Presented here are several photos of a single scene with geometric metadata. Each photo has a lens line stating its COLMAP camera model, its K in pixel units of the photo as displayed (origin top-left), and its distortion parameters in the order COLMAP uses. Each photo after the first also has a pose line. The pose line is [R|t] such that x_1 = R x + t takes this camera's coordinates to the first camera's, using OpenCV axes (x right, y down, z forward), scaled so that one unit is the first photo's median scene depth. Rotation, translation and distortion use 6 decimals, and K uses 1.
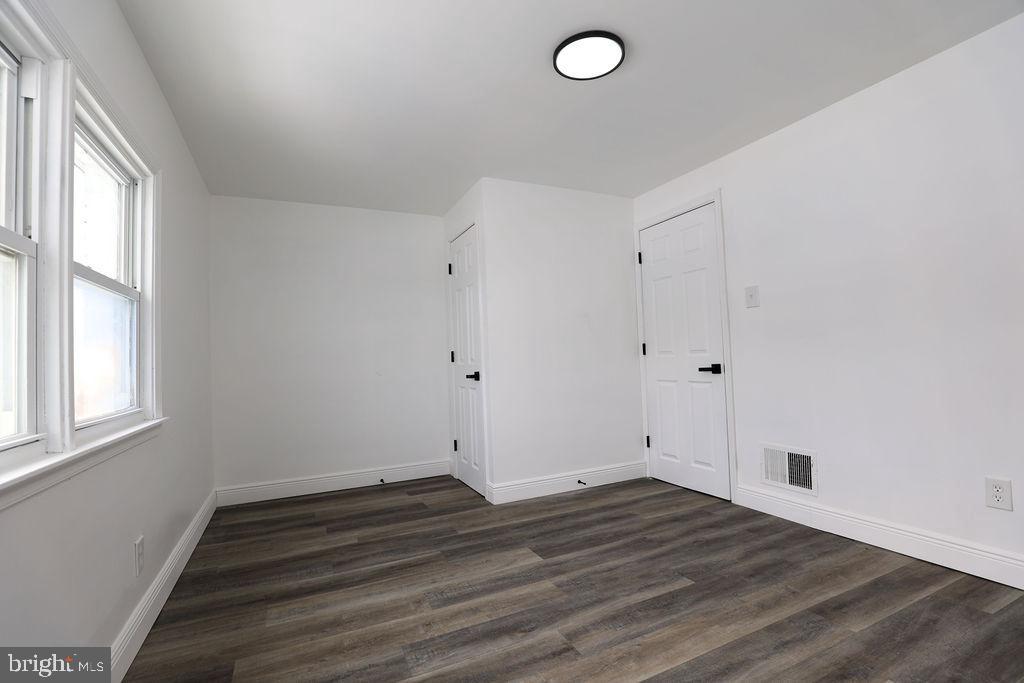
lens RADIAL K [[467.8, 0, 513.0], [0, 467.8, 341.8], [0, 0, 1]] dist [-0.036989, 0.007399]
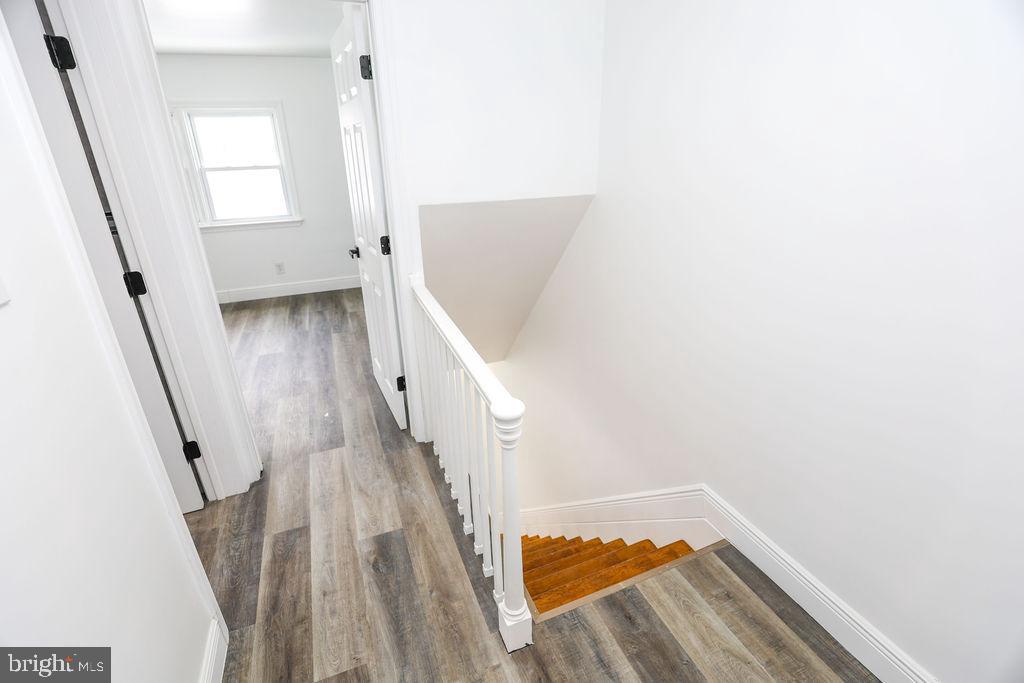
lens RADIAL K [[467.8, 0, 517.8], [0, 467.8, 347.2], [0, 0, 1]] dist [-0.036989, 0.007399]
pose [[-0.050999, 0.431588, -0.900628, 1.669057], [0.048003, 0.901819, 0.429440, -0.218204], [0.997544, -0.021332, -0.066709, 2.326809]]
